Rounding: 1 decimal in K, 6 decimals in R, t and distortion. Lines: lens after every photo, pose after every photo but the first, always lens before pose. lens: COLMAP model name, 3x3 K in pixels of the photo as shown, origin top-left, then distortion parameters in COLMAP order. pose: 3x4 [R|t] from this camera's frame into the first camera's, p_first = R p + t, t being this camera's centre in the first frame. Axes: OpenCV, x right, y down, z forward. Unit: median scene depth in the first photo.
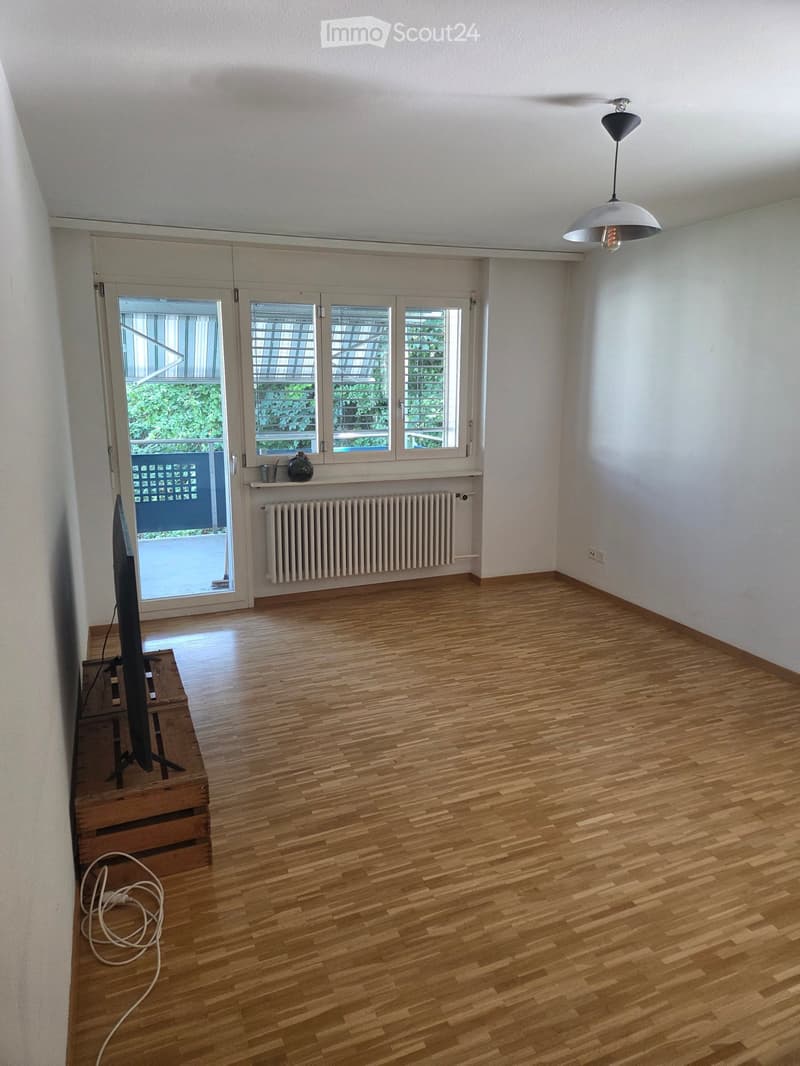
lens RADIAL K [[741.9, 0, 399.6], [0, 741.9, 492.5], [0, 0, 1]] dist [0.081508, -0.060041]
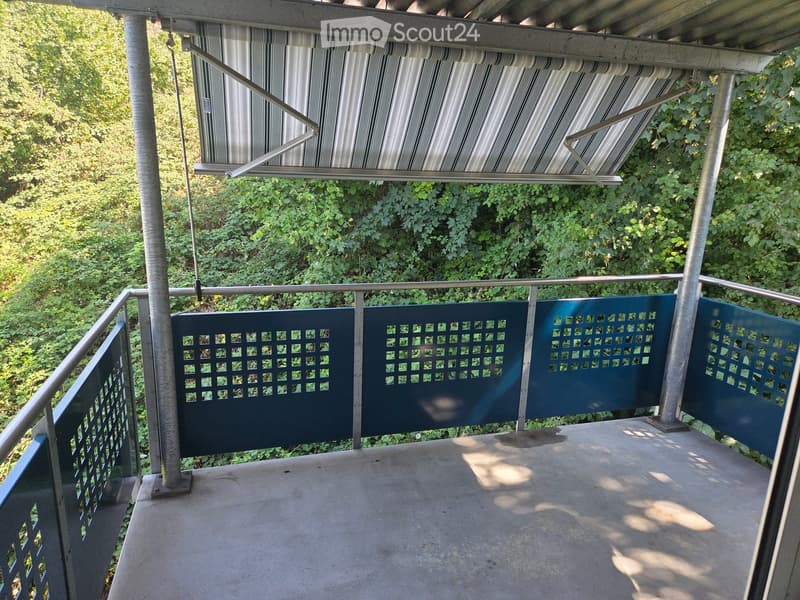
lens RADIAL K [[532.9, 0, 400.0], [0, 532.9, 300.0], [0, 0, 1]] dist [-0.001846, -0.000795]
pose [[0.996210, 0.058212, -0.064628, -0.123586], [-0.052714, 0.995093, 0.083736, -0.058713], [0.069186, -0.080012, 0.994390, 0.385607]]
